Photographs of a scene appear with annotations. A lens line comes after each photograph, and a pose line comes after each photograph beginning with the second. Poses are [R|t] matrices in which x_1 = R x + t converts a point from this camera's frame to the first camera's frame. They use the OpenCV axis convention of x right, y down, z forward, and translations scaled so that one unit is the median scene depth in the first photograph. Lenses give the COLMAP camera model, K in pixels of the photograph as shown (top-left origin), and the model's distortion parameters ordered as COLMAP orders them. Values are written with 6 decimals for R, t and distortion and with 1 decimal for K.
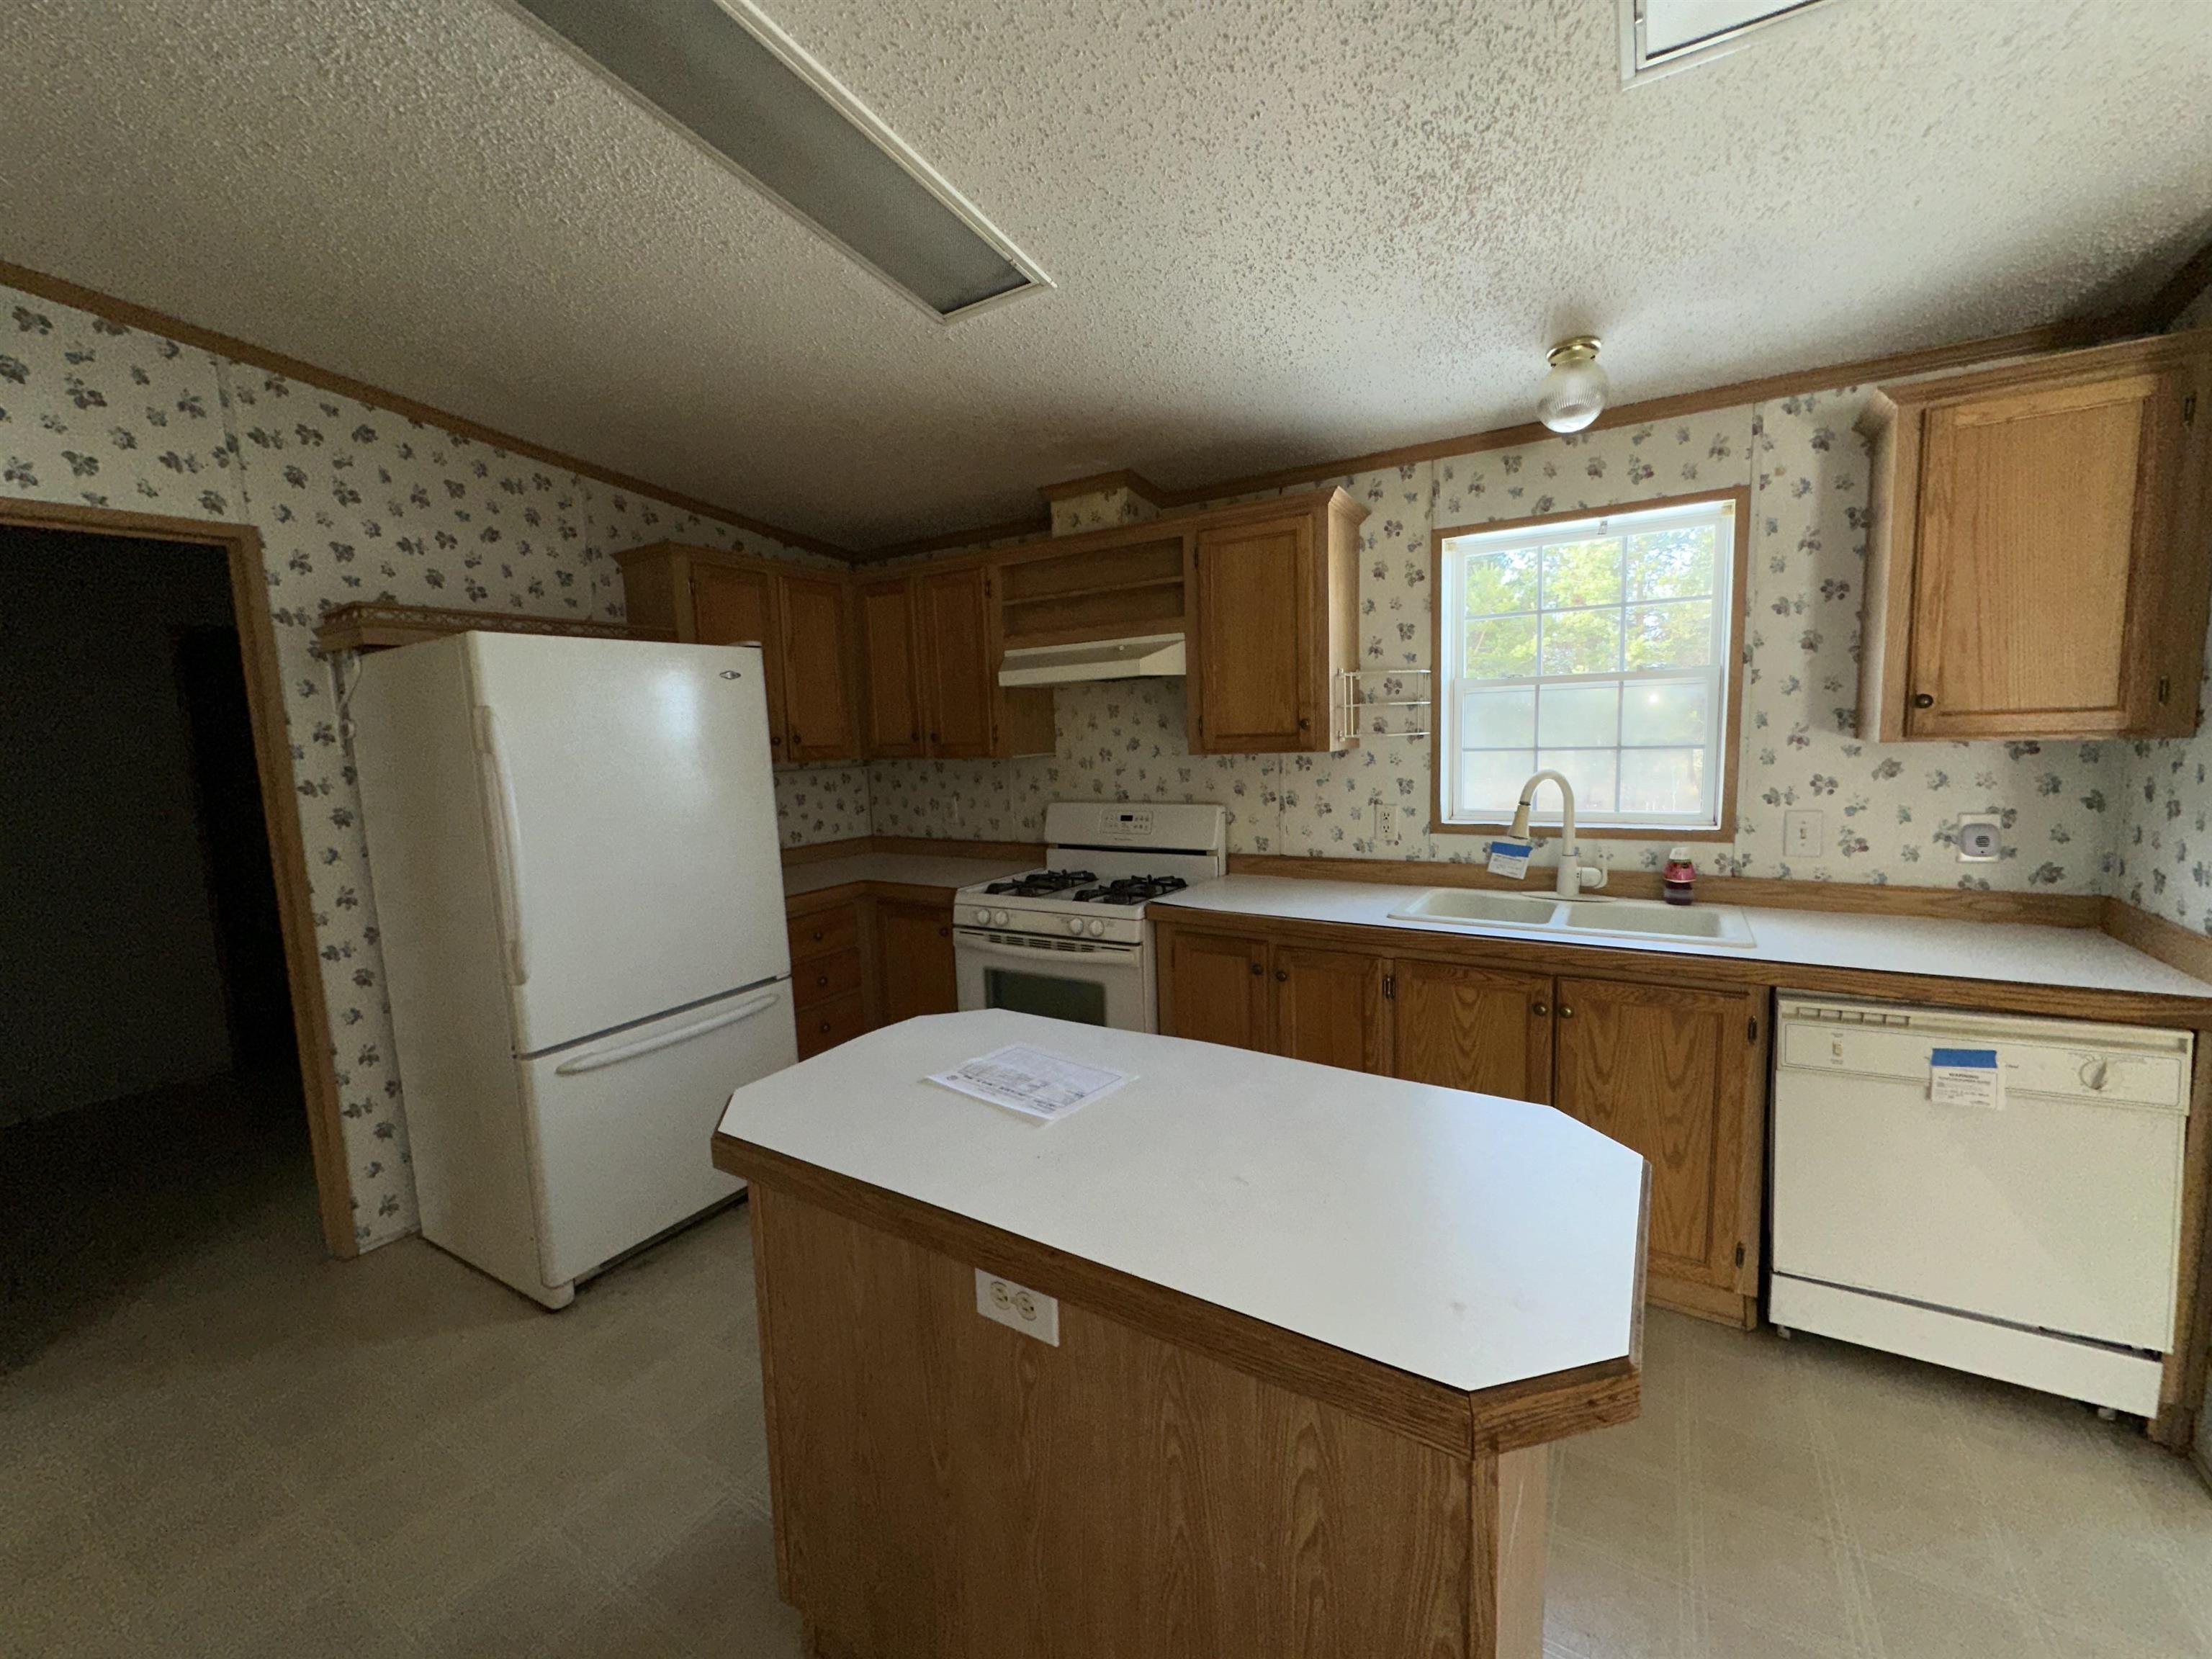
lens RADIAL K [[895.7, 0, 1107.0], [0, 895.7, 830.5], [0, 0, 1]] dist [-0.004454, -0.000391]
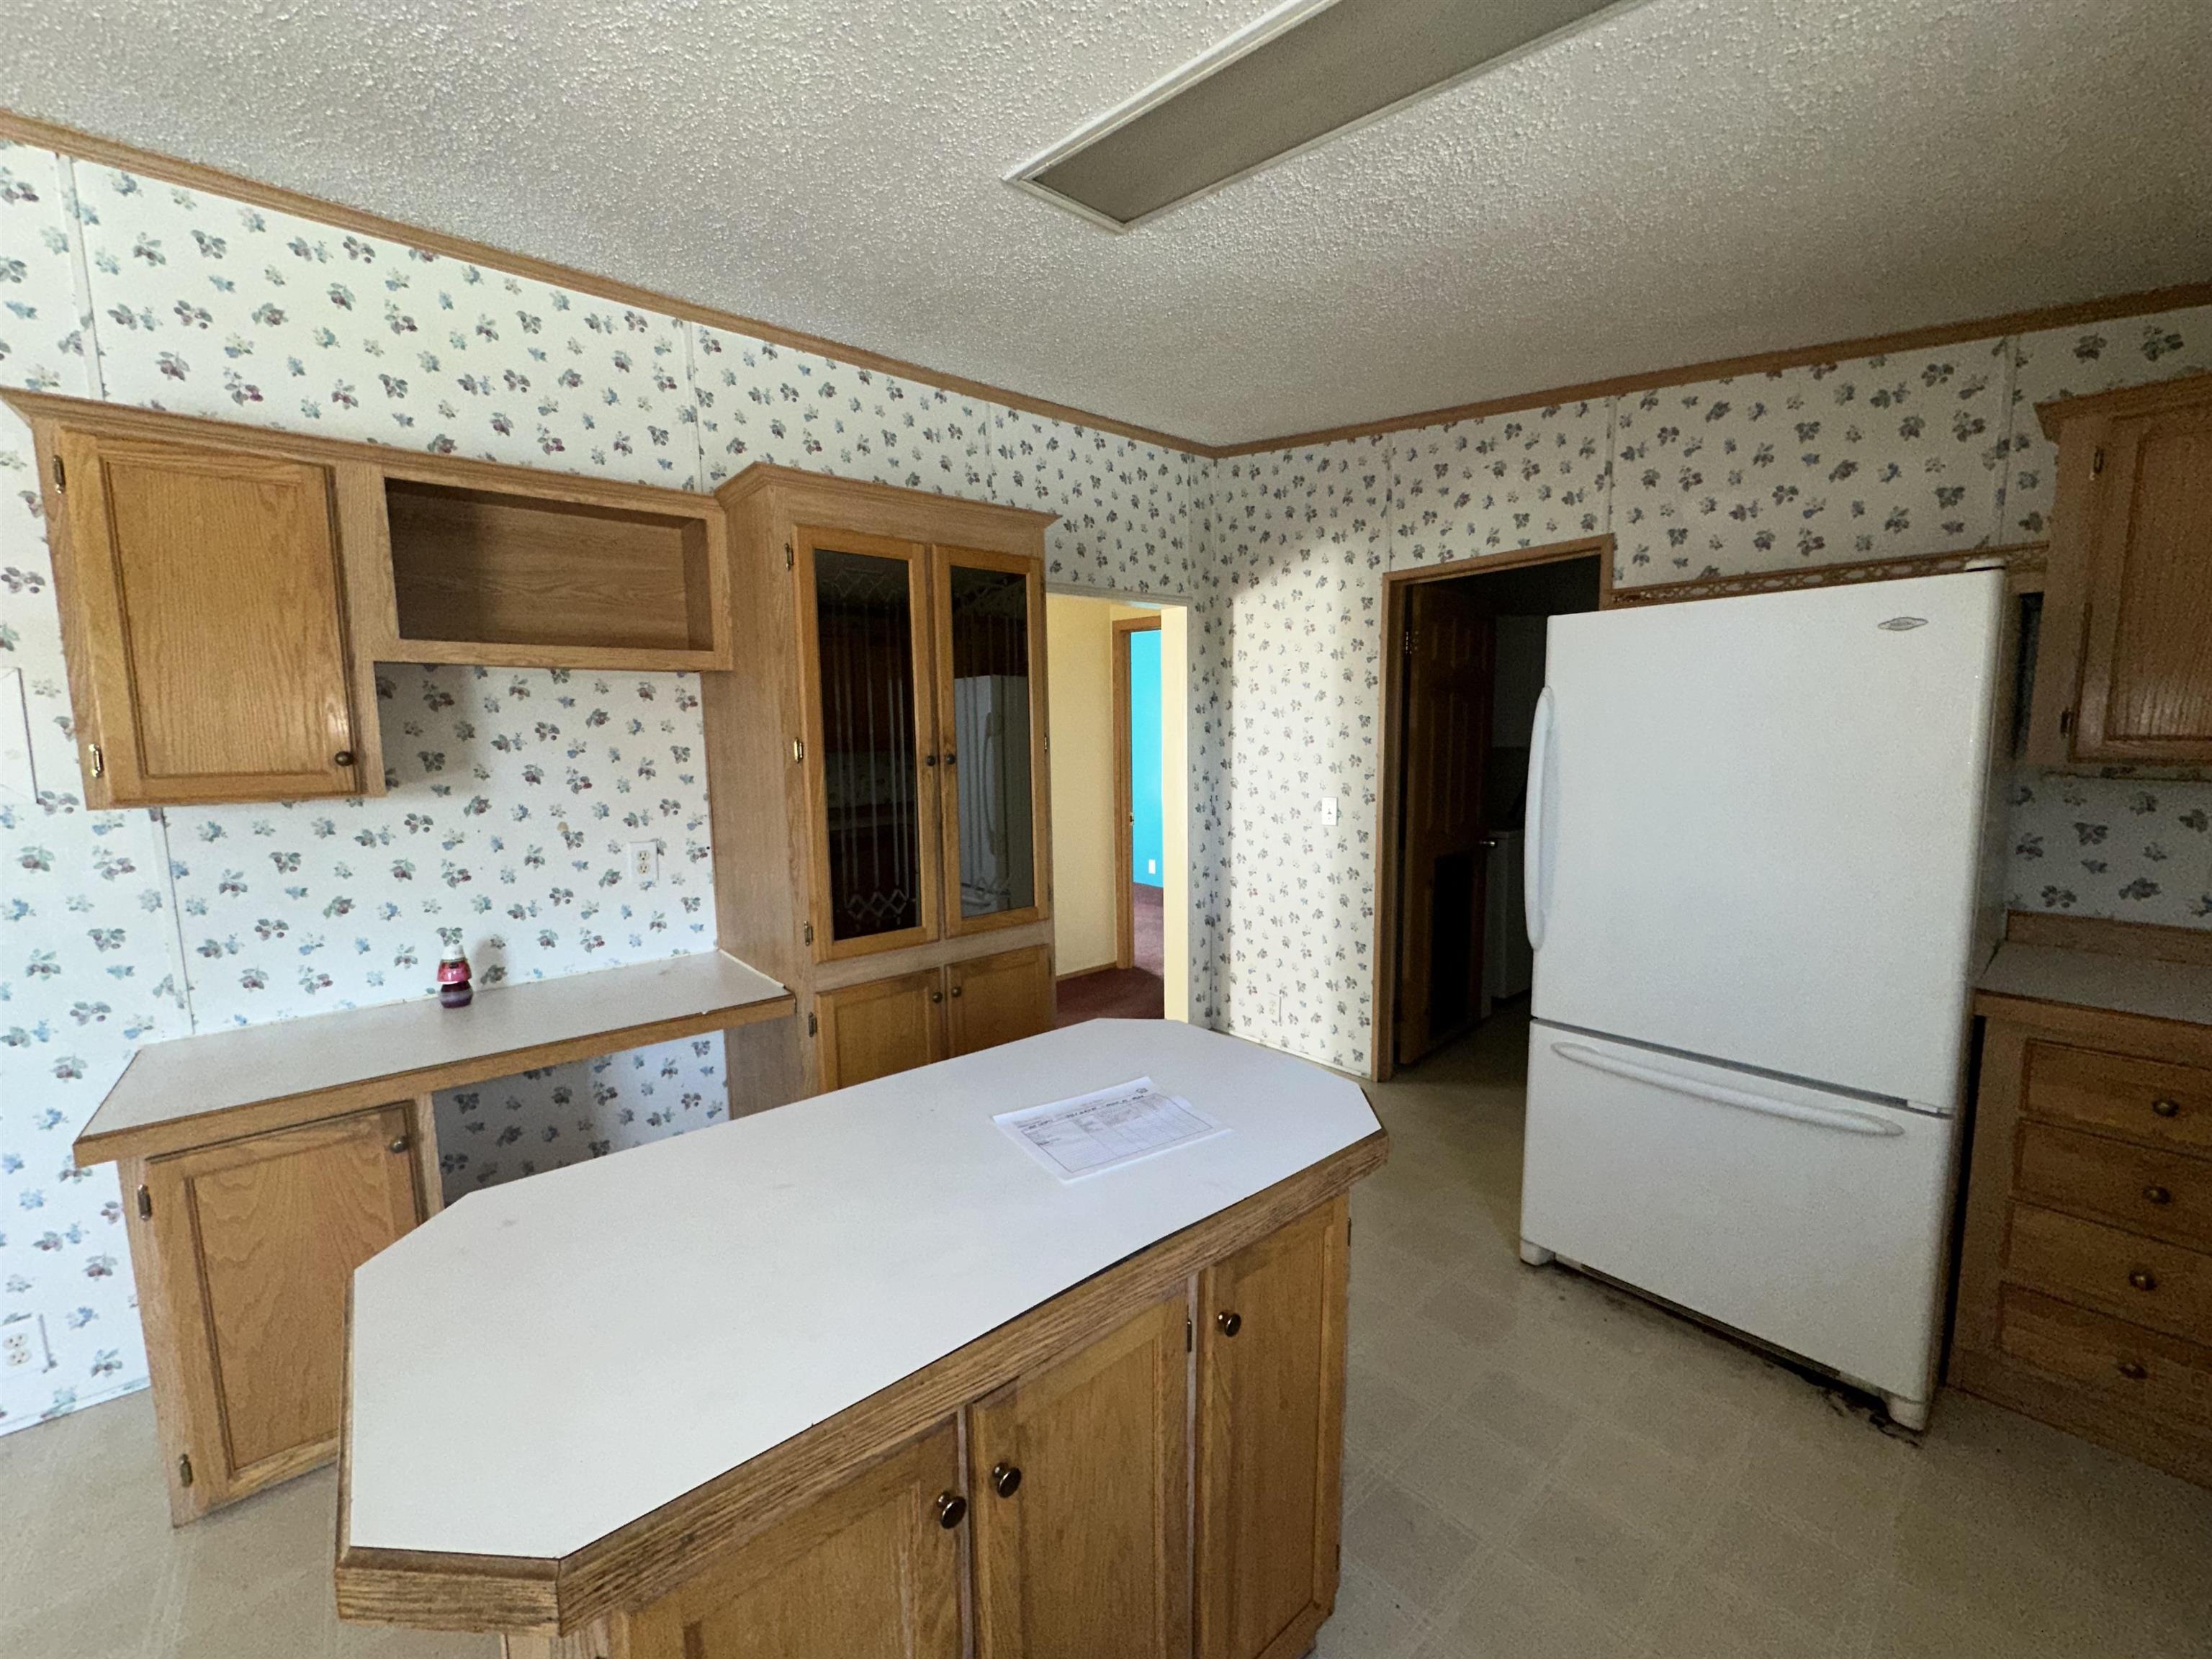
lens RADIAL K [[895.7, 0, 1105.1], [0, 895.7, 828.6], [0, 0, 1]] dist [-0.004454, -0.000391]
pose [[-0.310024, 0.143580, -0.939824, 0.414732], [-0.083183, 0.980643, 0.177256, -0.099972], [0.947083, 0.133131, -0.292080, 0.703541]]
